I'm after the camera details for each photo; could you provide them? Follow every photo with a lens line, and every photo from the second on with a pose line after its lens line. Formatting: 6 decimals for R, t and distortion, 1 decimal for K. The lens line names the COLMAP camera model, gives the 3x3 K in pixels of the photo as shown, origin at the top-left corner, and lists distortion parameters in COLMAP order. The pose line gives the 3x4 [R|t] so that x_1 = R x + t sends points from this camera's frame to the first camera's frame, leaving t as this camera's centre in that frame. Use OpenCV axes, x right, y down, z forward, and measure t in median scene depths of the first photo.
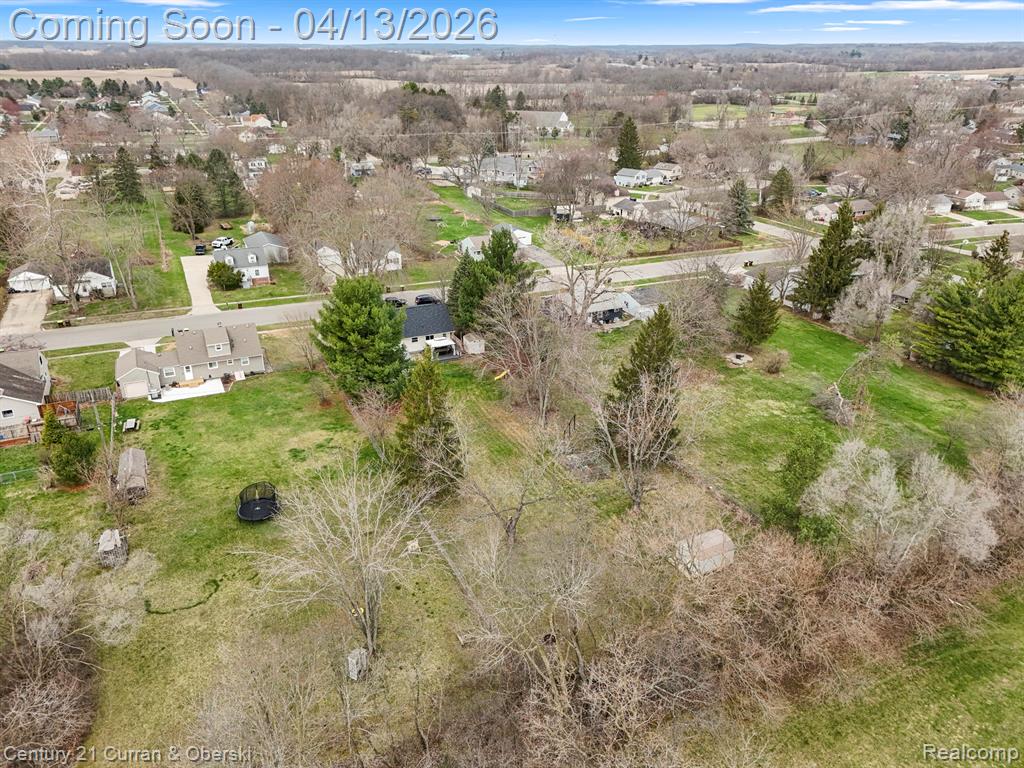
lens RADIAL K [[748.0, 0, 512.0], [0, 748.0, 384.0], [0, 0, 1]] dist [0.070422, -0.056541]
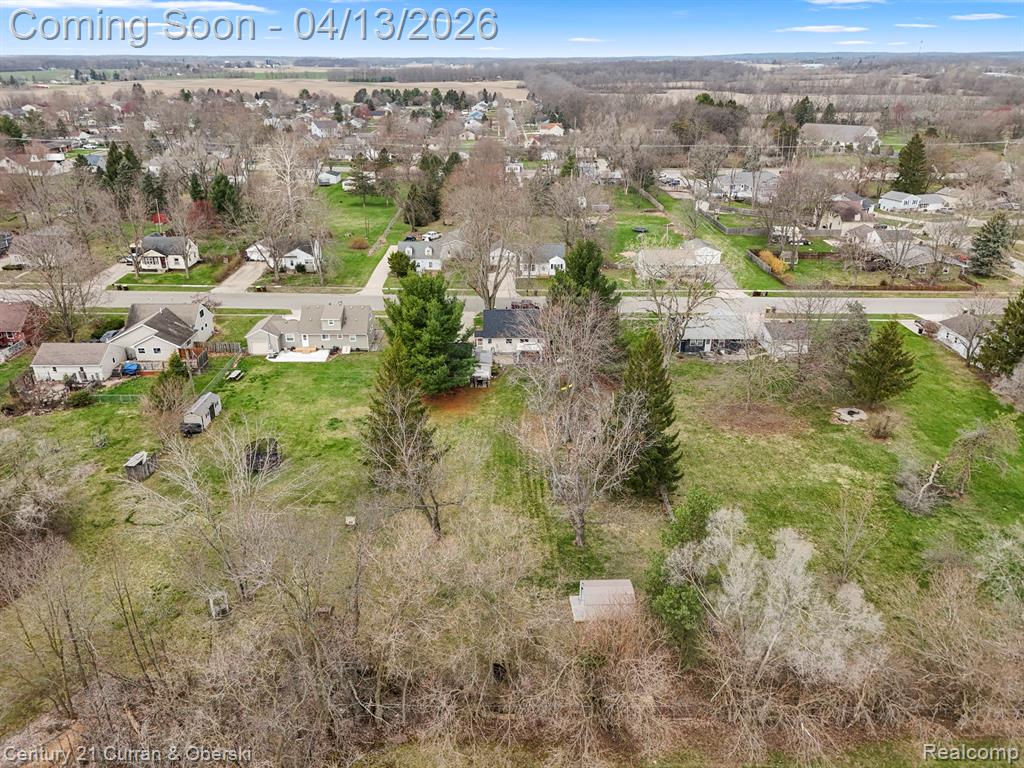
lens RADIAL K [[748.0, 0, 512.0], [0, 748.0, 384.0], [0, 0, 1]] dist [0.070422, -0.056541]
pose [[0.910784, 0.160319, -0.380487, 0.142928], [-0.165076, 0.986071, 0.020335, -0.011631], [0.378448, 0.044289, 0.924563, 0.027693]]
